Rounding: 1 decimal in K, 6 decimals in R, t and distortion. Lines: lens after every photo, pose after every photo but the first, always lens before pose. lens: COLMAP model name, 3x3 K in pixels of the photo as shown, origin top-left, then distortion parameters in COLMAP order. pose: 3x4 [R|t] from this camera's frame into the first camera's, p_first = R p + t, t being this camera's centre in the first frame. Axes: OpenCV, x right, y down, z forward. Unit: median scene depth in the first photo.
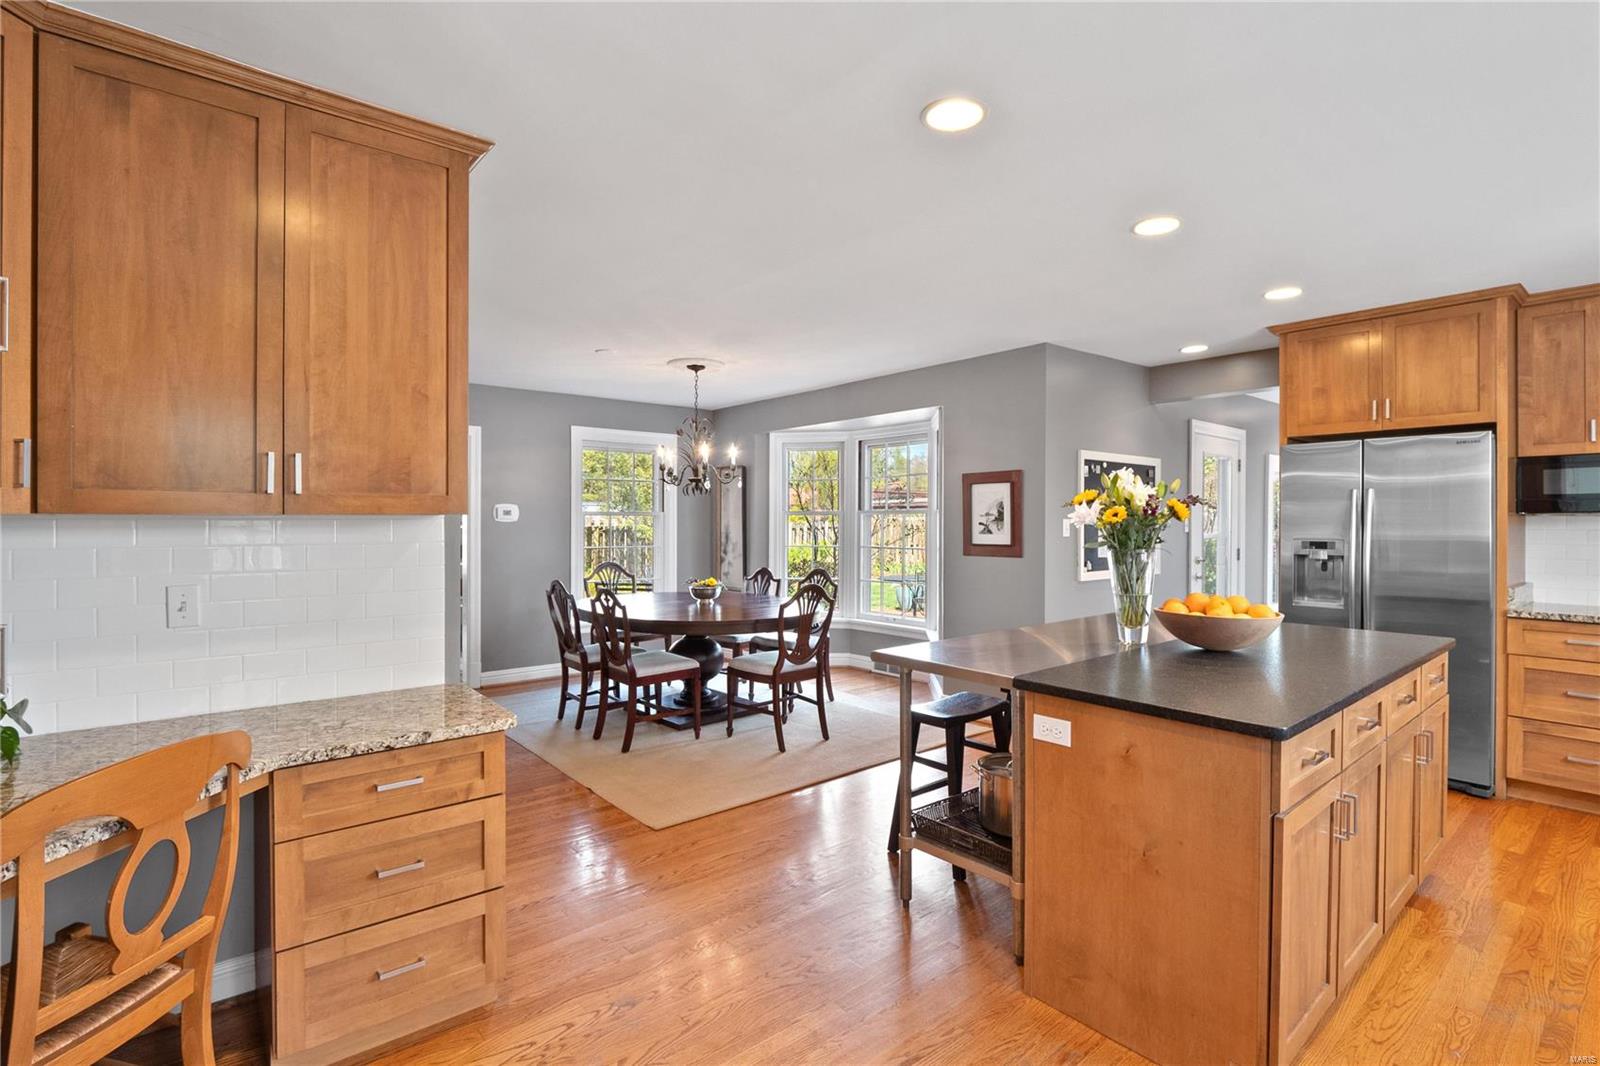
lens RADIAL K [[754.3, 0, 792.8], [0, 754.3, 512.6], [0, 0, 1]] dist [-0.000962, -0.000200]
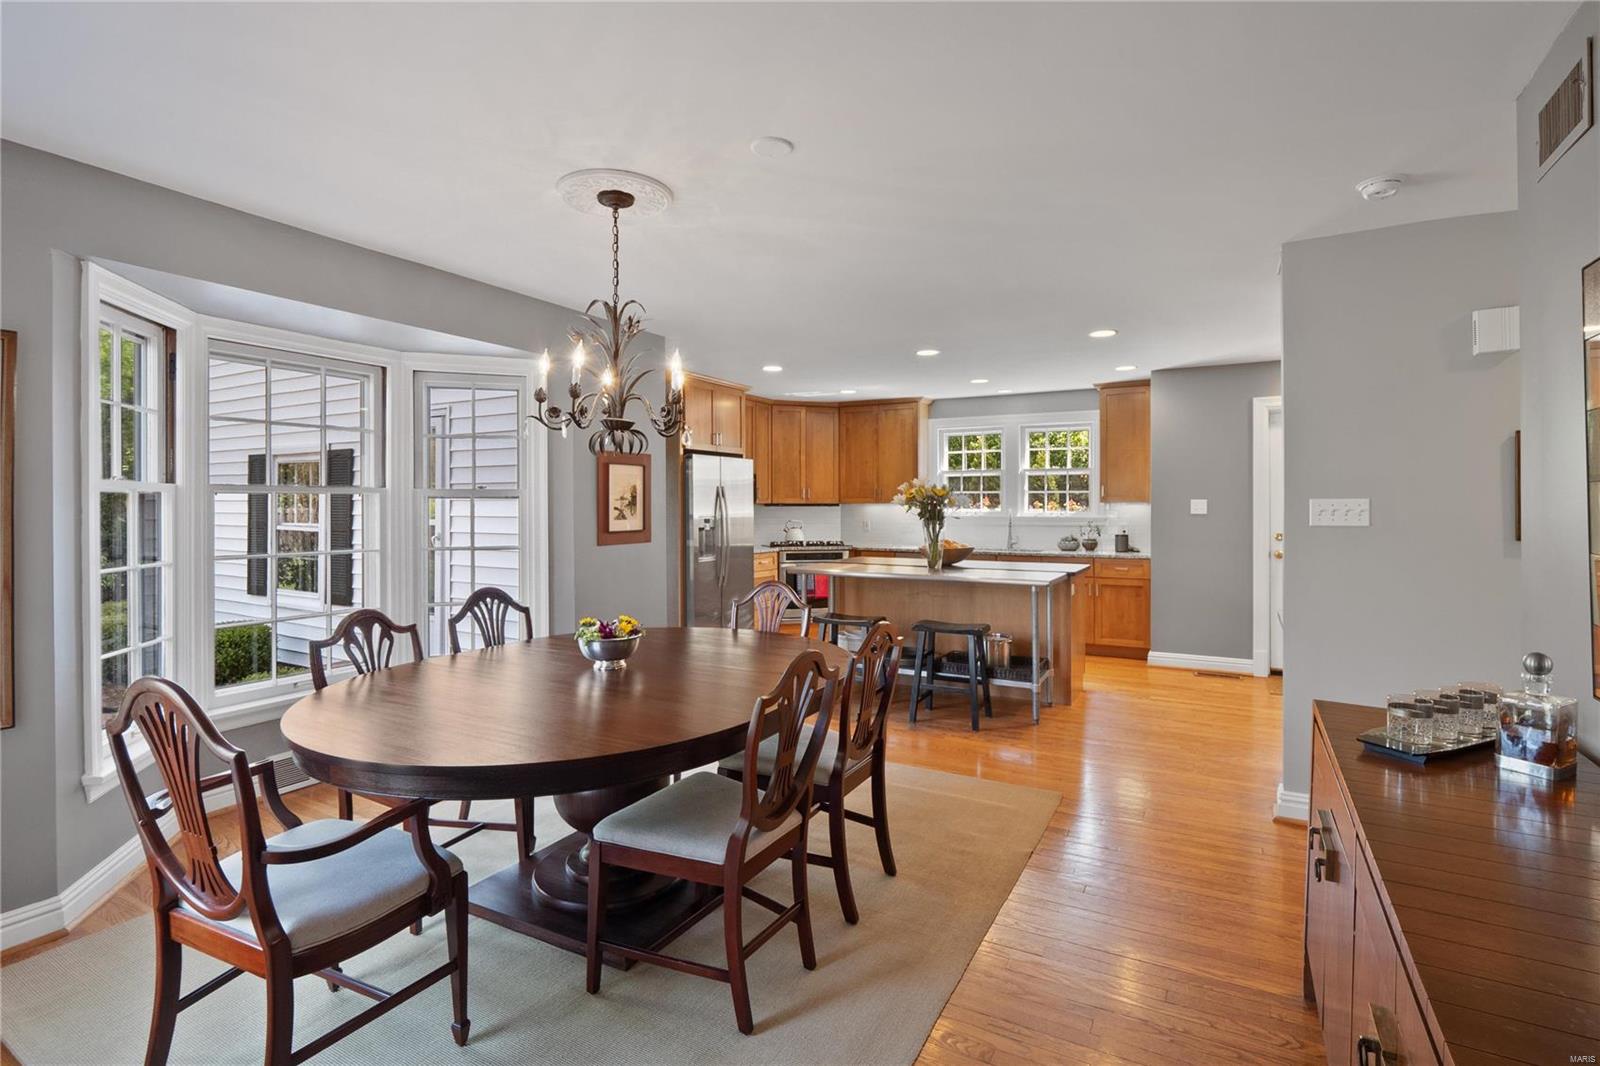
lens RADIAL K [[754.3, 0, 792.8], [0, 754.3, 512.6], [0, 0, 1]] dist [-0.000962, -0.000200]
pose [[-0.351279, -0.009191, 0.936226, -0.678474], [-0.009167, 0.999938, 0.006376, 0.011846], [-0.936226, -0.006342, -0.351341, 1.128242]]
